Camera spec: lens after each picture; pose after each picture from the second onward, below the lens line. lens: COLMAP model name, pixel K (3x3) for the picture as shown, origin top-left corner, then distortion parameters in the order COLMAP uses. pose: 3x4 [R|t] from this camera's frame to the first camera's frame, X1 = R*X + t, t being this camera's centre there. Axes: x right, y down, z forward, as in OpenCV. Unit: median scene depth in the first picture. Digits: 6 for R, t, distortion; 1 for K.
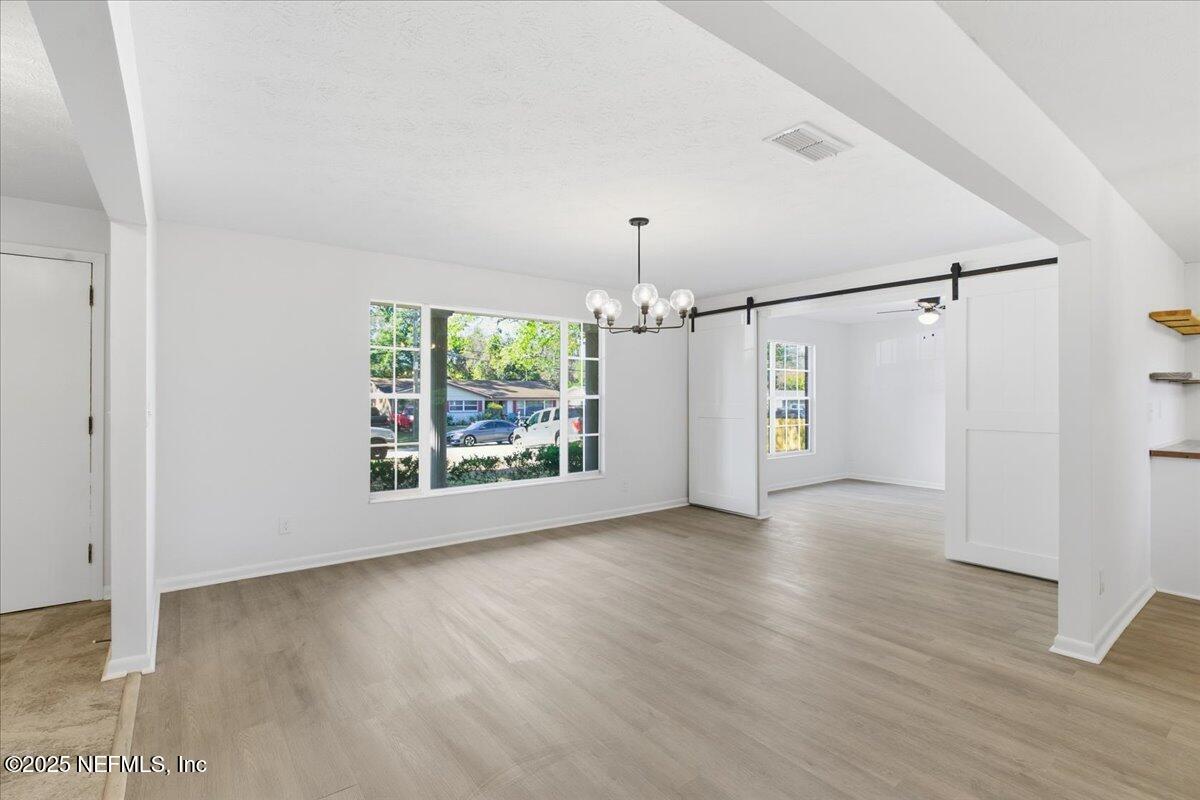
lens RADIAL K [[546.4, 0, 600.0], [0, 546.4, 400.0], [0, 0, 1]] dist [-0.001221, -0.000232]
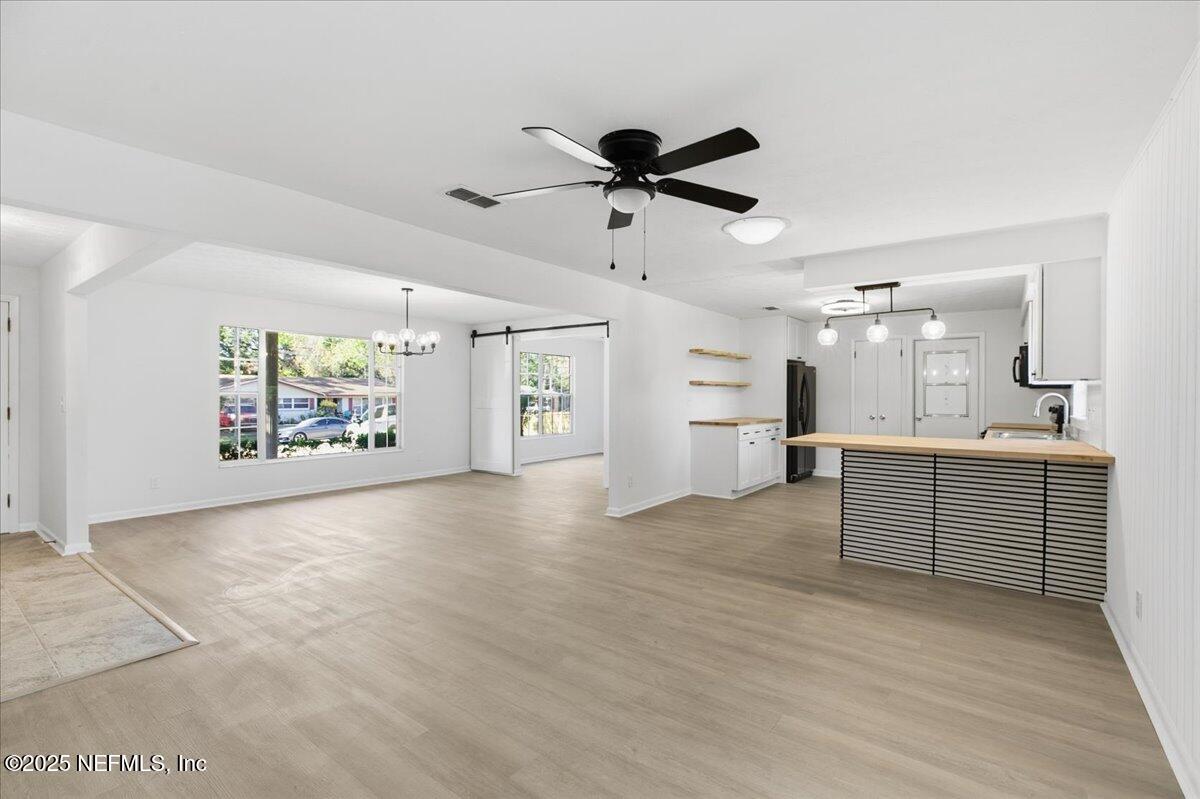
lens RADIAL K [[539.1, 0, 600.0], [0, 539.1, 399.5], [0, 0, 1]] dist [-0.002429, -0.000561]
pose [[0.962914, -0.003476, 0.269785, 0.179441], [0.002449, 0.999988, 0.004145, 0.006317], [-0.269796, -0.003330, 0.962912, -0.703404]]
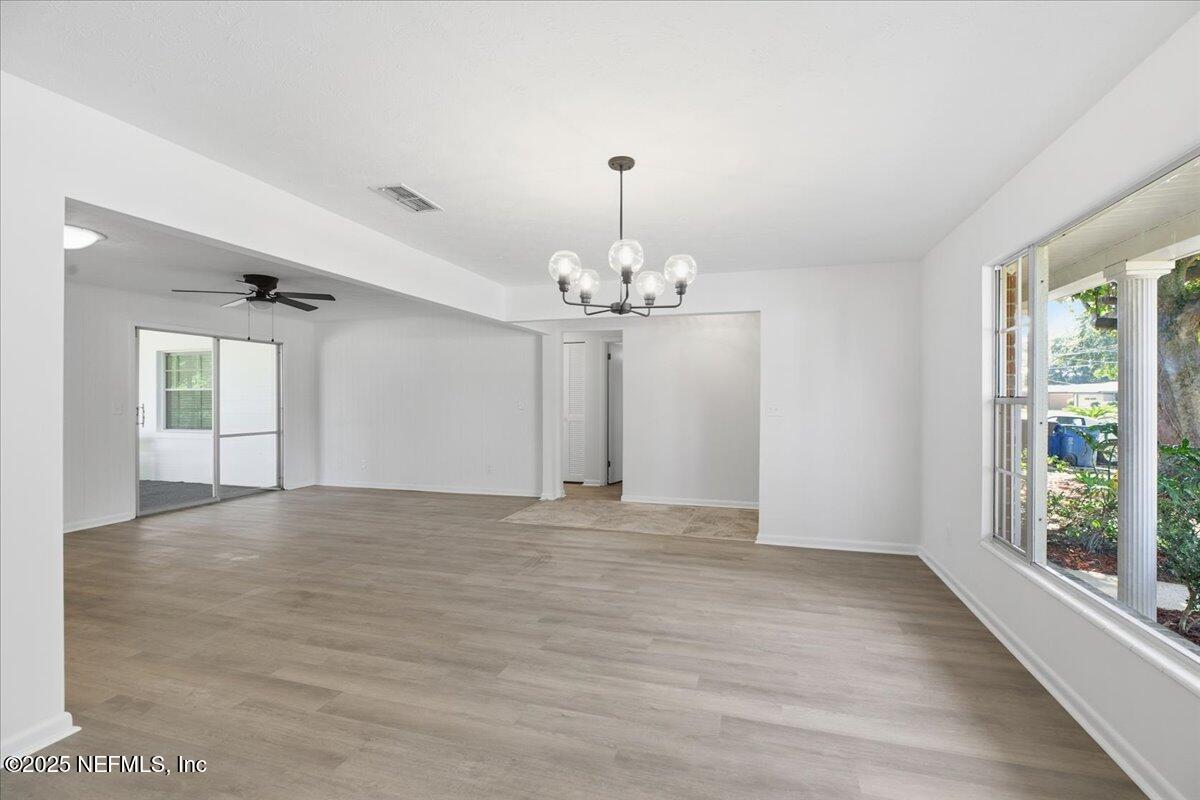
lens RADIAL K [[546.4, 0, 600.0], [0, 546.4, 400.0], [0, 0, 1]] dist [-0.001221, -0.000232]
pose [[-0.814177, -0.002334, -0.580611, 0.487801], [-0.007433, 0.999952, 0.006404, -0.008084], [0.580569, 0.009530, -0.814156, 1.474976]]
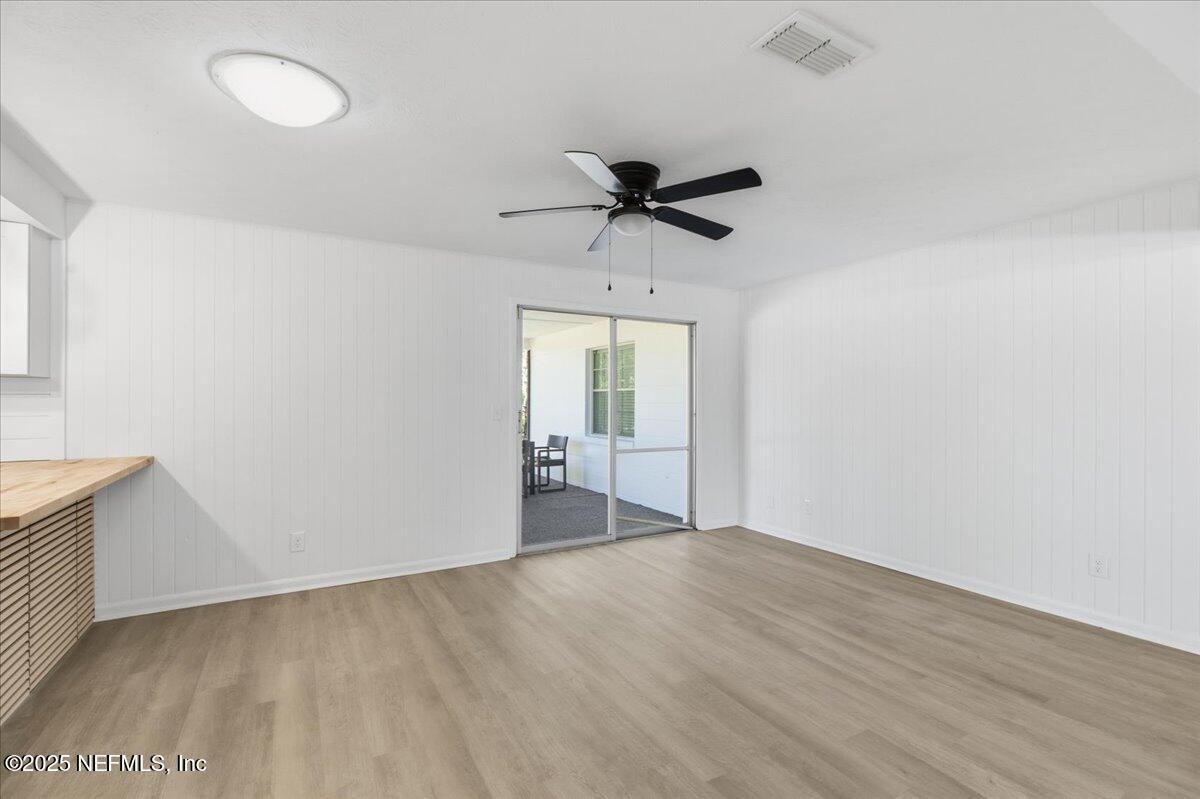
lens RADIAL K [[534.2, 0, 600.0], [0, 534.2, 399.5], [0, 0, 1]] dist [-0.000958, 0.000112]
pose [[-0.990212, -0.008344, 0.139324, 0.323820], [-0.007515, 0.999951, 0.006471, -0.001726], [-0.139371, 0.005360, -0.990226, 0.572786]]
